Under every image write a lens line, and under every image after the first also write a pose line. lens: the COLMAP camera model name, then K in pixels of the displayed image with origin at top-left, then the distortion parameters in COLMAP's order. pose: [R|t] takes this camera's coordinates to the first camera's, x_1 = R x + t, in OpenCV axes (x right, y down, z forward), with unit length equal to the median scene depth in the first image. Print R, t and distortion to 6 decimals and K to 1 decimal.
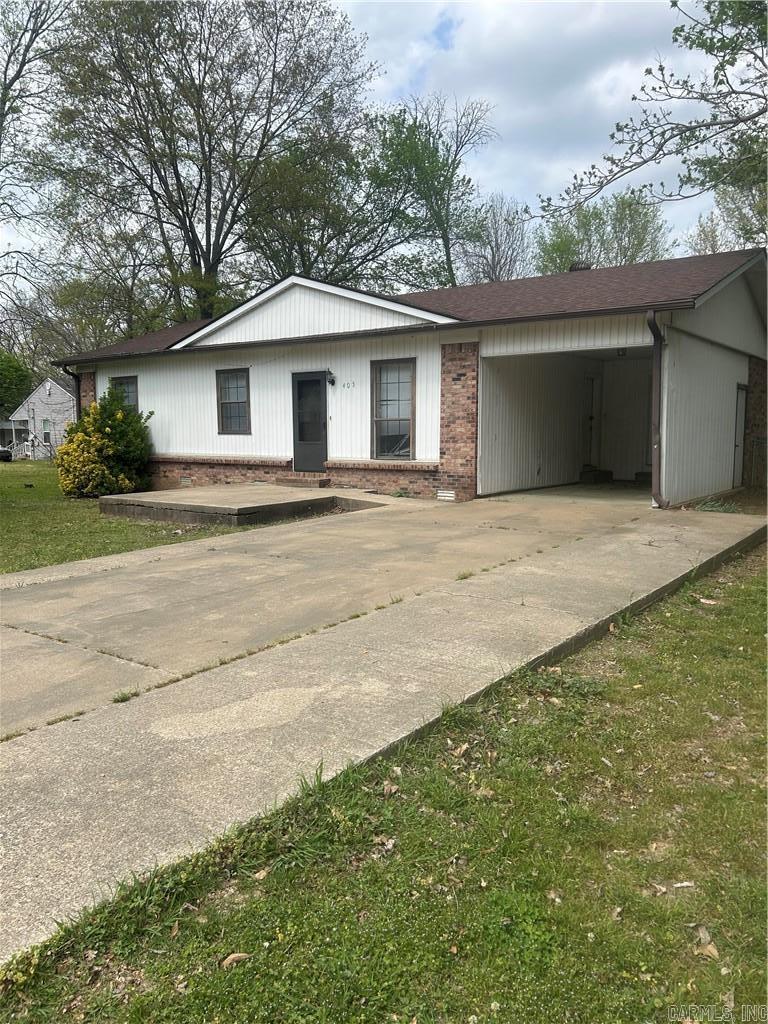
lens RADIAL K [[760.8, 0, 386.3], [0, 760.8, 493.6], [0, 0, 1]] dist [0.057194, 0.000494]
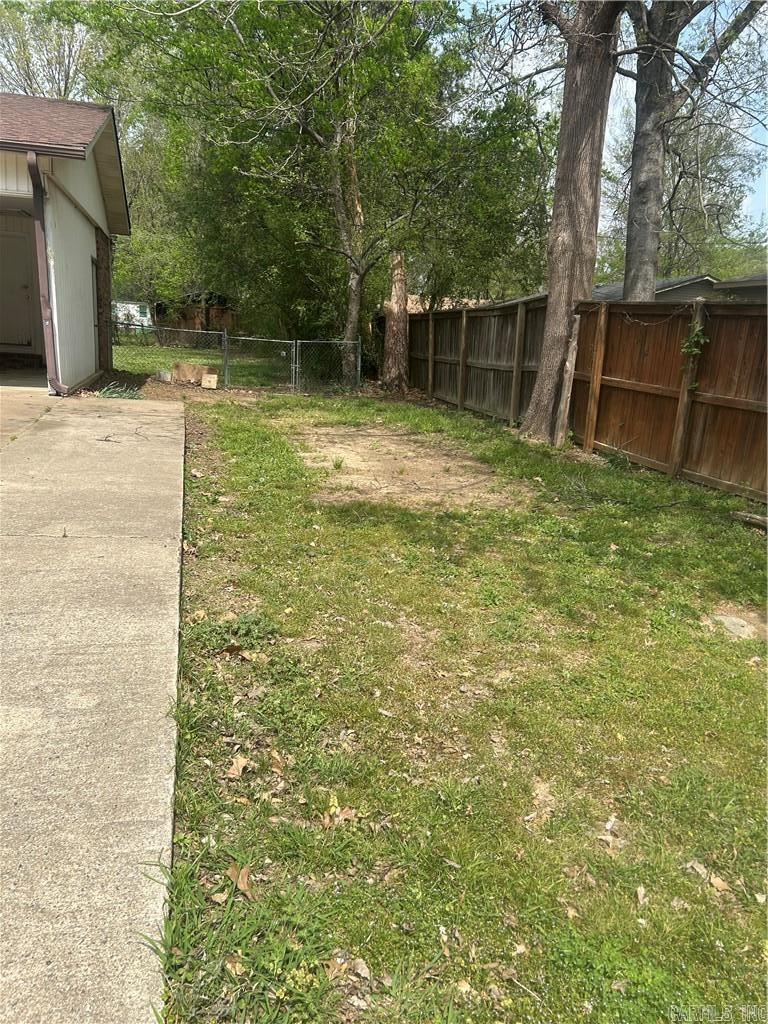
lens RADIAL K [[775.5, 0, 384.0], [0, 775.5, 512.0], [0, 0, 1]] dist [0.013448, 0.000411]
pose [[0.646633, -0.140909, 0.749673, -0.236755], [0.008609, 0.984076, 0.177542, -0.012040], [-0.762753, -0.108350, 0.637549, 0.364750]]
